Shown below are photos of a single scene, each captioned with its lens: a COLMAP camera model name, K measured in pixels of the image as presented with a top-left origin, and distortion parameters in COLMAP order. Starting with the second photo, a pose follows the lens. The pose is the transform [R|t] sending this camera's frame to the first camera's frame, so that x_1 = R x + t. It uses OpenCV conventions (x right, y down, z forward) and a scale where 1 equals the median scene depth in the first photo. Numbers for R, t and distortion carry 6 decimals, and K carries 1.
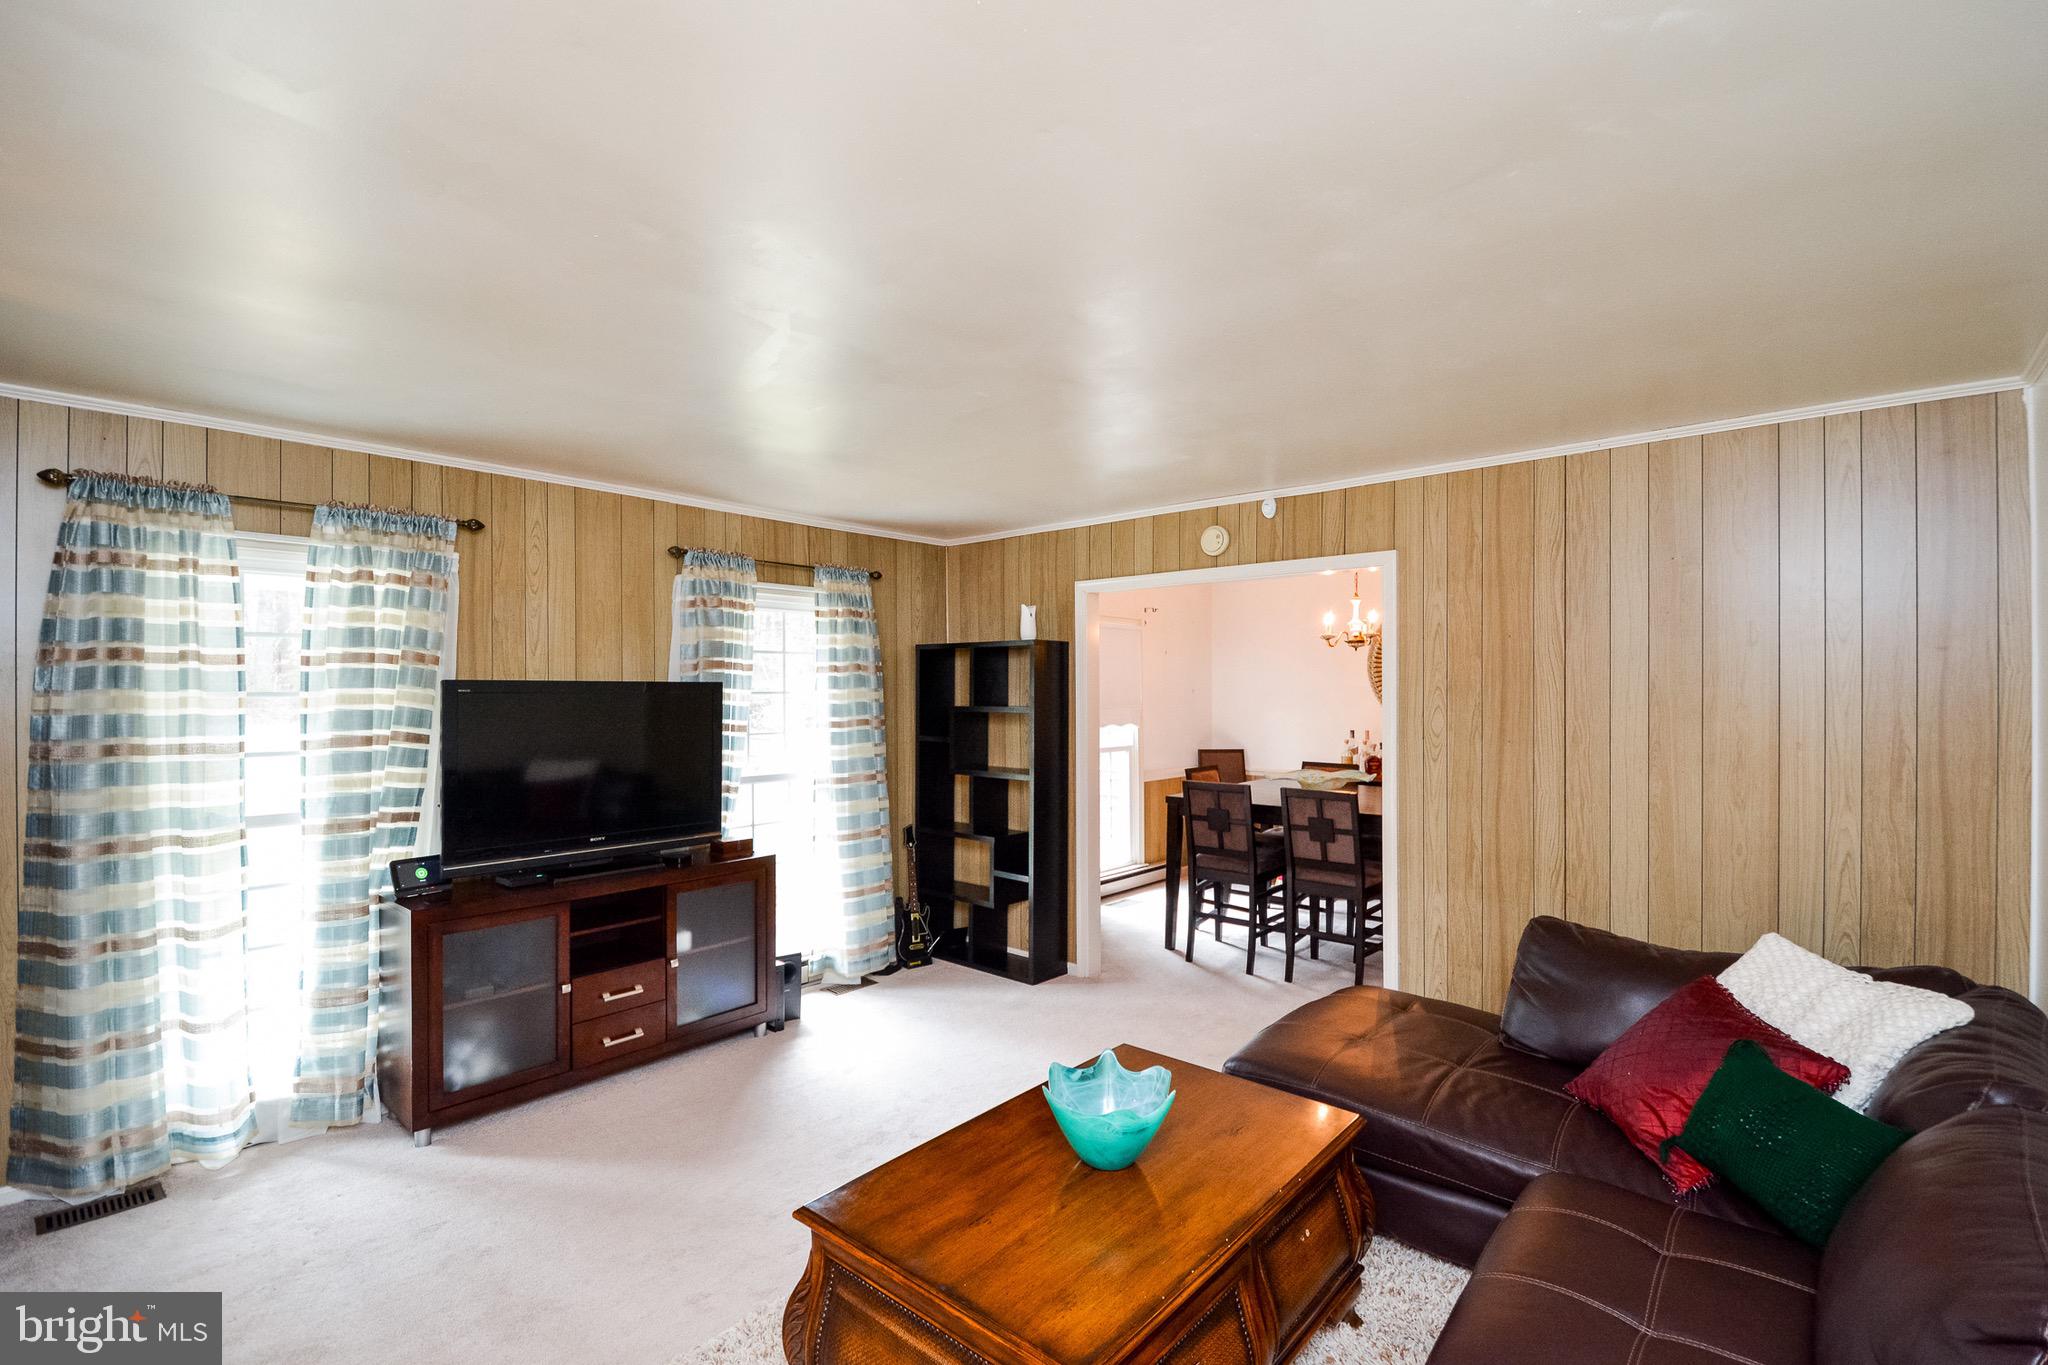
lens RADIAL K [[912.5, 0, 999.9], [0, 912.5, 715.0], [0, 0, 1]] dist [-0.001426, -0.002700]
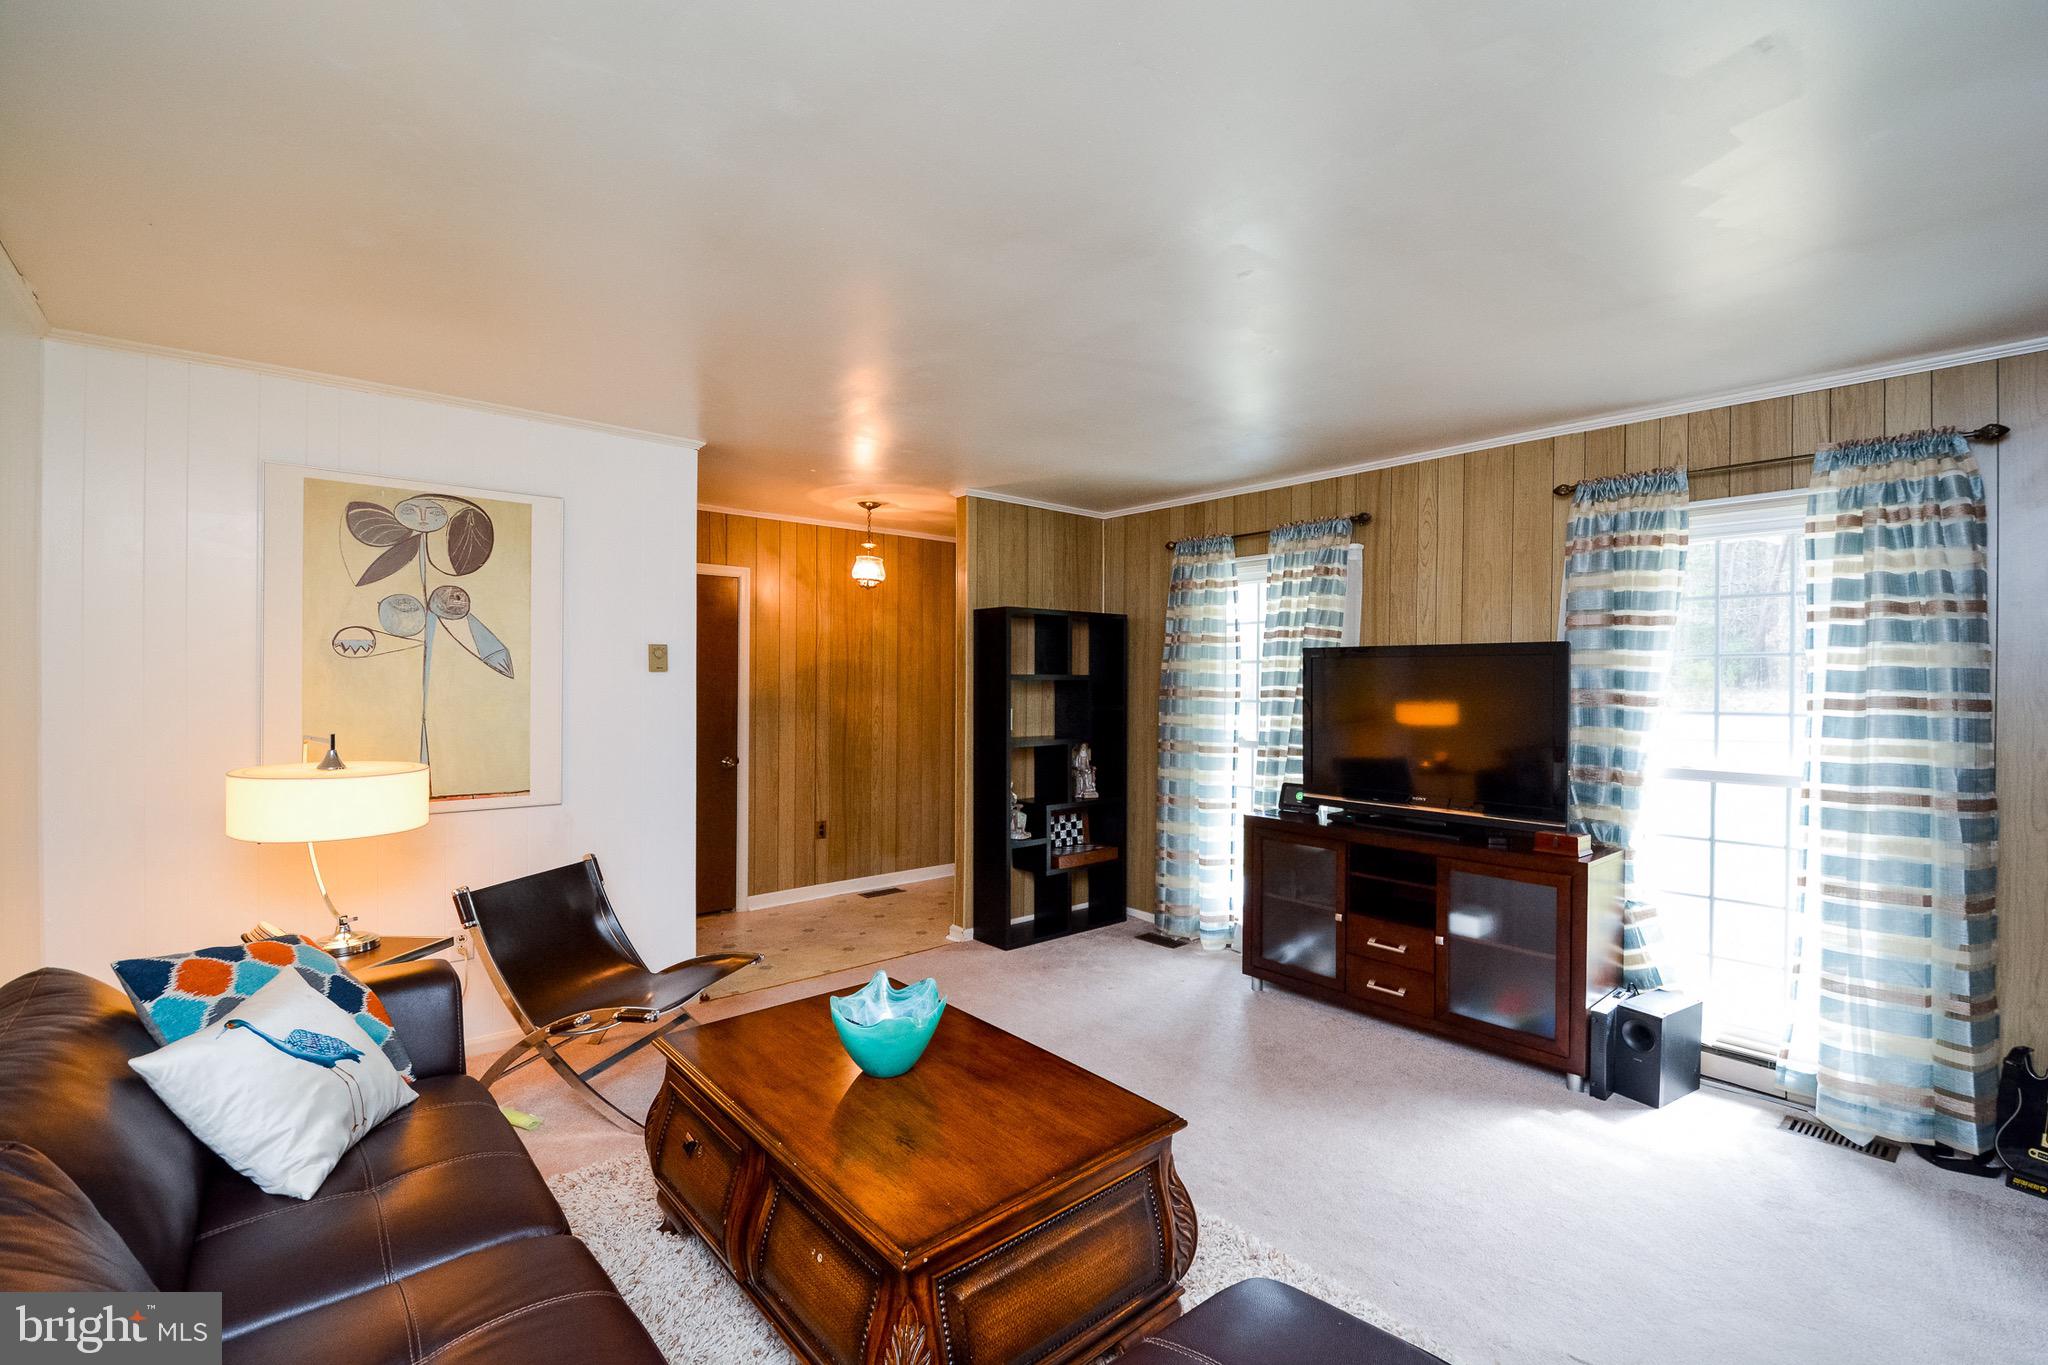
lens RADIAL K [[912.5, 0, 1022.9], [0, 912.5, 678.2], [0, 0, 1]] dist [-0.001426, -0.002700]
pose [[-0.140711, 0.019951, -0.989850, 0.617976], [-0.010667, 0.999708, 0.021666, -0.017861], [0.989993, 0.013607, -0.140458, 0.670050]]
